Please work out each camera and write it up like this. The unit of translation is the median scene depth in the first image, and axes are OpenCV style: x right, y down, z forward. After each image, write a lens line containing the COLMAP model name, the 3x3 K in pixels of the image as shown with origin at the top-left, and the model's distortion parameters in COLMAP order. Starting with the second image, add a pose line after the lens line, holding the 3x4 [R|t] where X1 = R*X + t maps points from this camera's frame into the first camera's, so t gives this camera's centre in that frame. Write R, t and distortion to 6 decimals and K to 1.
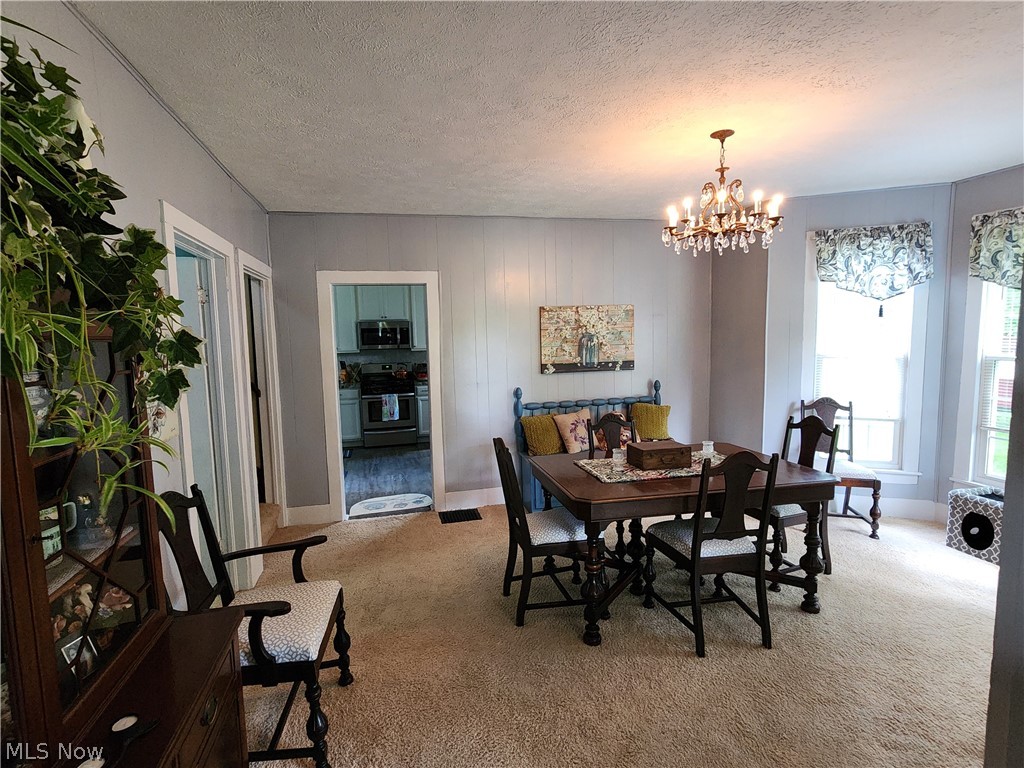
lens RADIAL K [[500.8, 0, 508.6], [0, 500.8, 385.1], [0, 0, 1]] dist [0.000019, 0.000218]
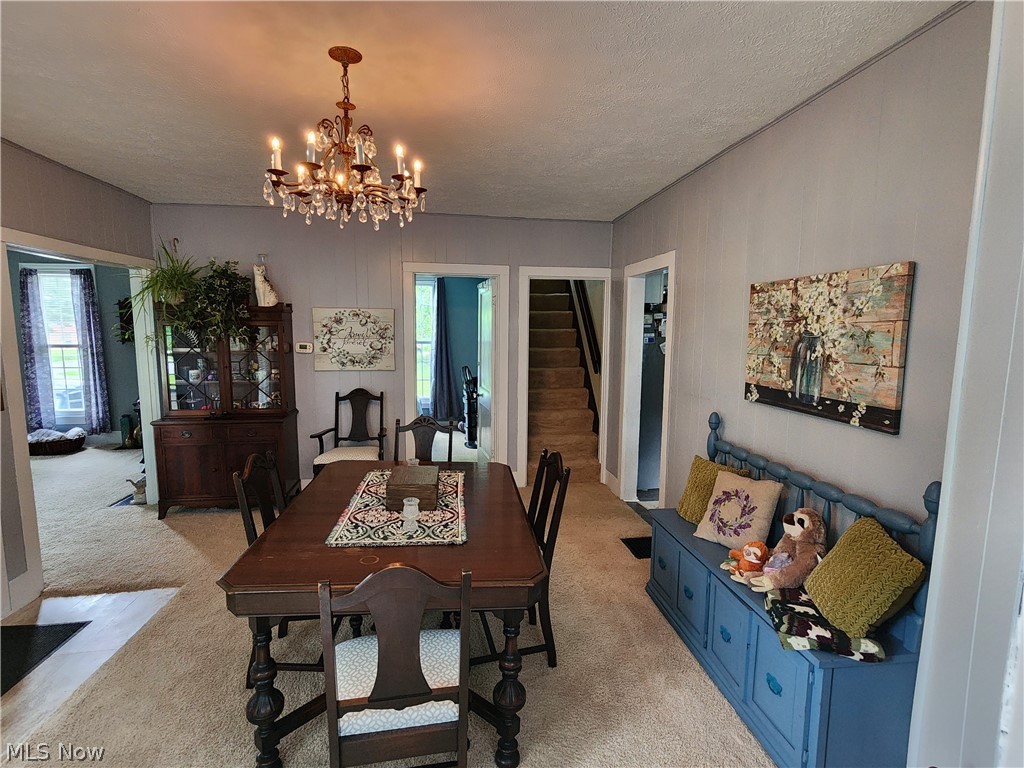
lens RADIAL K [[500.8, 0, 508.6], [0, 500.8, 385.1], [0, 0, 1]] dist [0.000019, 0.000218]
pose [[-0.091895, 0.139066, -0.986010, 0.780095], [-0.104025, 0.983441, 0.148399, -0.112828], [0.990320, 0.116207, -0.075907, 0.890289]]
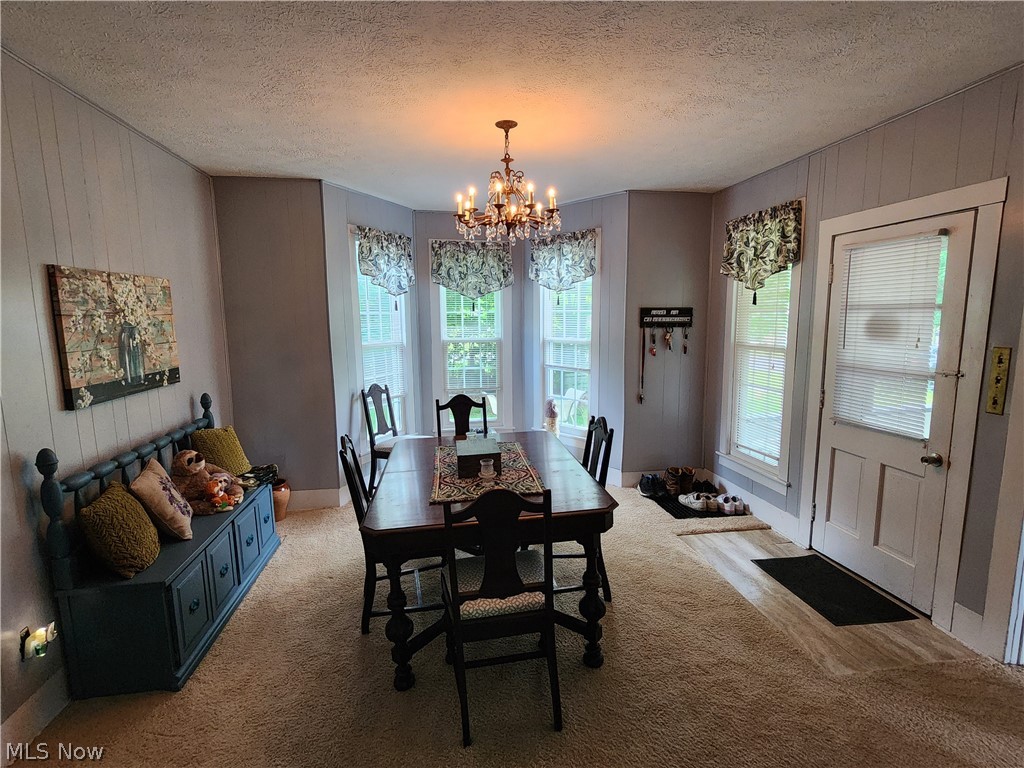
lens RADIAL K [[500.8, 0, 508.6], [0, 500.8, 385.1], [0, 0, 1]] dist [0.000019, 0.000218]
pose [[0.071926, -0.115478, 0.990703, -0.426322], [0.112214, 0.987906, 0.107005, -0.057802], [-0.991078, 0.103475, 0.084014, 0.641937]]
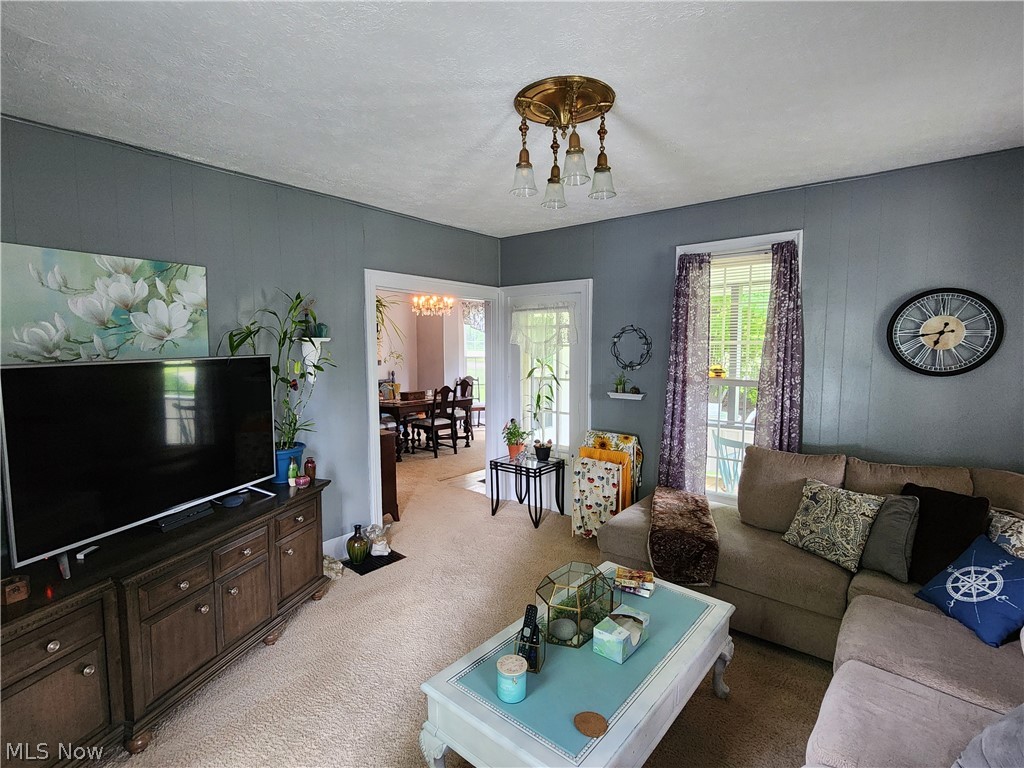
lens RADIAL K [[500.8, 0, 508.6], [0, 500.8, 385.1], [0, 0, 1]] dist [0.000019, 0.000218]
pose [[0.797998, -0.031612, 0.601831, -0.599048], [0.044796, 0.998972, -0.006926, 0.093757], [-0.600993, 0.032486, 0.798594, -0.933177]]
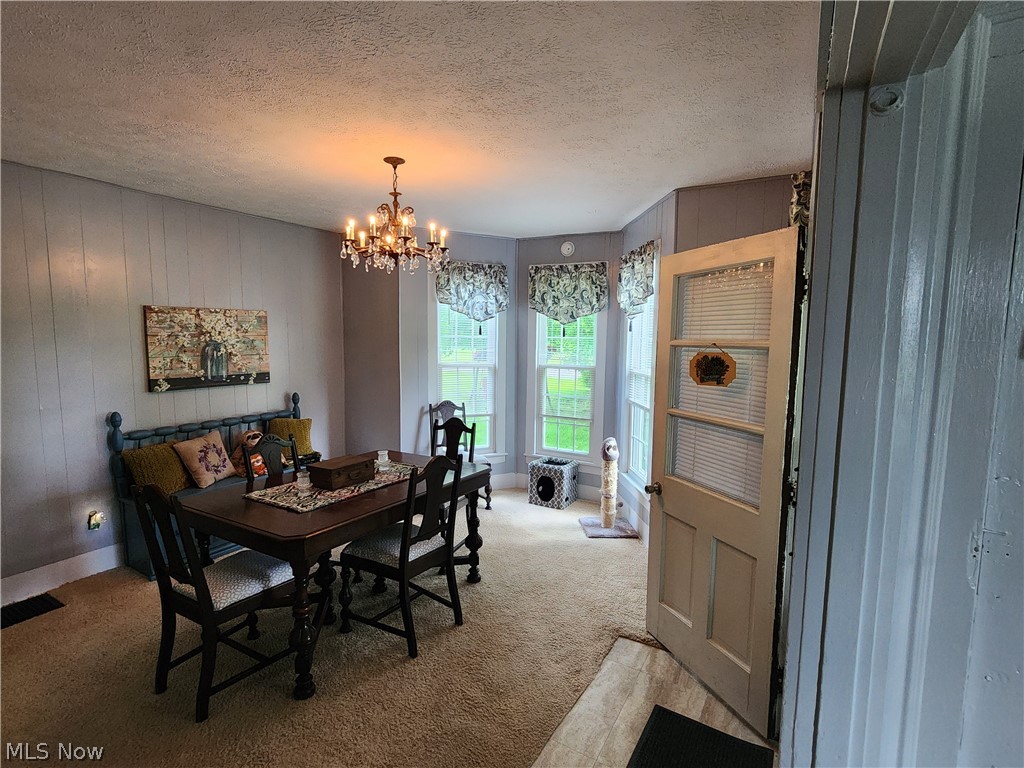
lens RADIAL K [[500.8, 0, 508.6], [0, 500.8, 385.1], [0, 0, 1]] dist [0.000019, 0.000218]
pose [[0.692937, -0.038682, 0.719960, -0.125378], [0.047327, 0.998846, 0.008115, -0.015275], [-0.719443, 0.028450, 0.693968, 0.068237]]
